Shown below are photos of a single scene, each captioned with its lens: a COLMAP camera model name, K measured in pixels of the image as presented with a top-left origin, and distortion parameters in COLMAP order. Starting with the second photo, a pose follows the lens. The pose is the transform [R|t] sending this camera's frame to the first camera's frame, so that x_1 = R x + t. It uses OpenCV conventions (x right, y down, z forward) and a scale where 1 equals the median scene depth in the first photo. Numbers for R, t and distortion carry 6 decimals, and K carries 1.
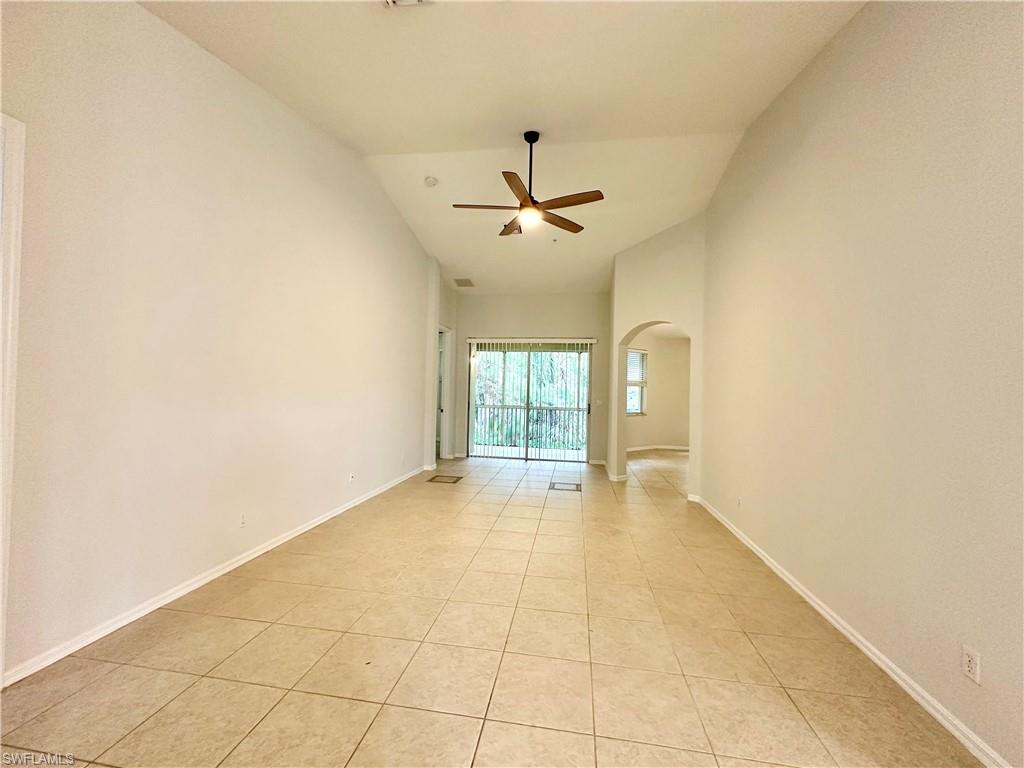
lens RADIAL K [[407.3, 0, 514.8], [0, 407.3, 383.7], [0, 0, 1]] dist [-0.007567, 0.000047]
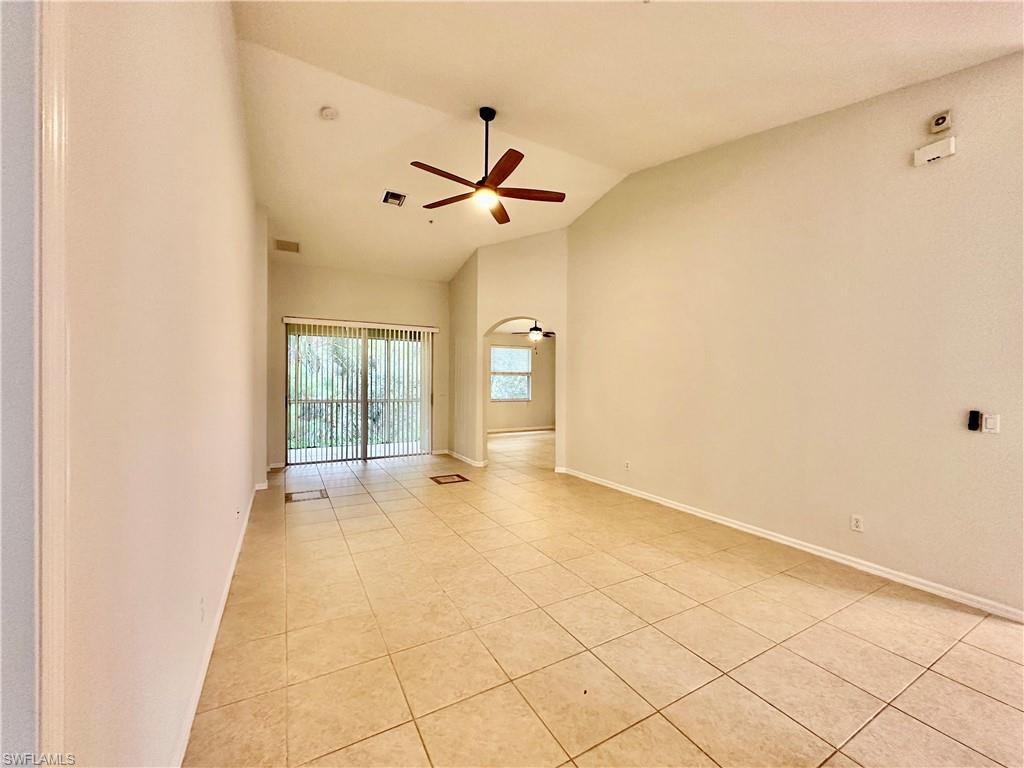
lens RADIAL K [[407.3, 0, 512.0], [0, 407.3, 382.2], [0, 0, 1]] dist [-0.007567, 0.000047]
pose [[0.791067, -0.021581, 0.611349, -0.413435], [0.006090, 0.999606, 0.027405, -0.006216], [-0.611700, -0.017956, 0.790886, 0.165170]]
